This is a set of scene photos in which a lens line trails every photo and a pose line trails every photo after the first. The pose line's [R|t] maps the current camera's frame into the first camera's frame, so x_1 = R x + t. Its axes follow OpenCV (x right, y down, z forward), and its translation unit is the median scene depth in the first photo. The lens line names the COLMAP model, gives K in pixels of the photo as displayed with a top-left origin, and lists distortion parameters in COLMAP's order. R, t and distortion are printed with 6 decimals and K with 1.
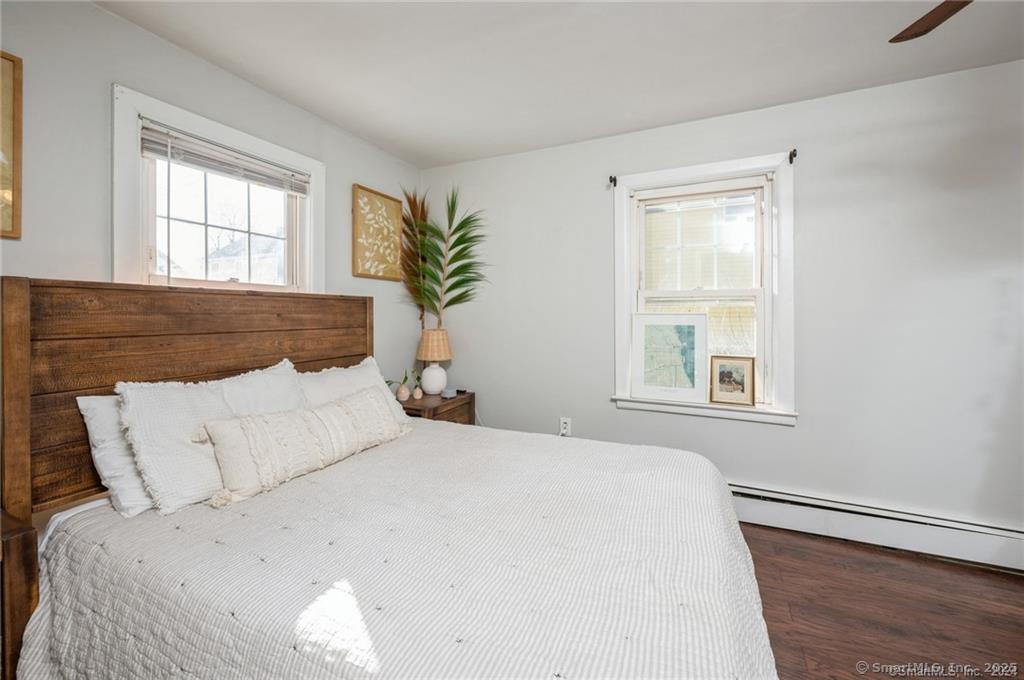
lens RADIAL K [[413.2, 0, 504.7], [0, 413.2, 323.4], [0, 0, 1]] dist [-0.007381, 0.001147]
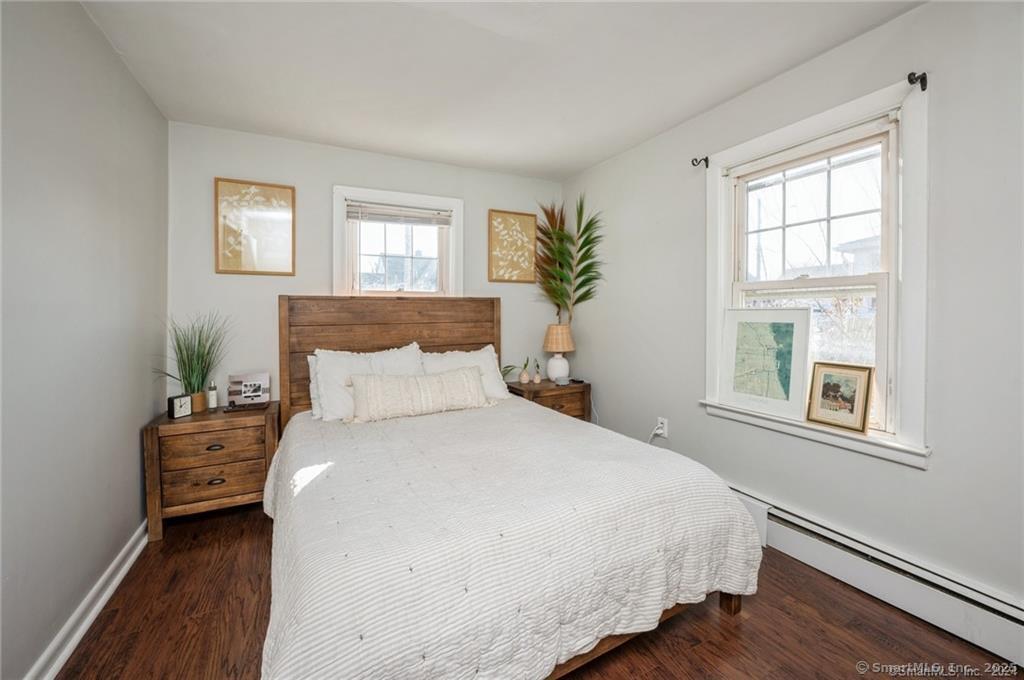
lens RADIAL K [[413.2, 0, 503.9], [0, 413.2, 321.6], [0, 0, 1]] dist [-0.007381, 0.001147]
pose [[0.788586, 0.009391, -0.614853, 0.513897], [-0.005841, 0.999953, 0.007781, -0.001361], [0.614897, -0.002545, 0.788603, 0.019182]]
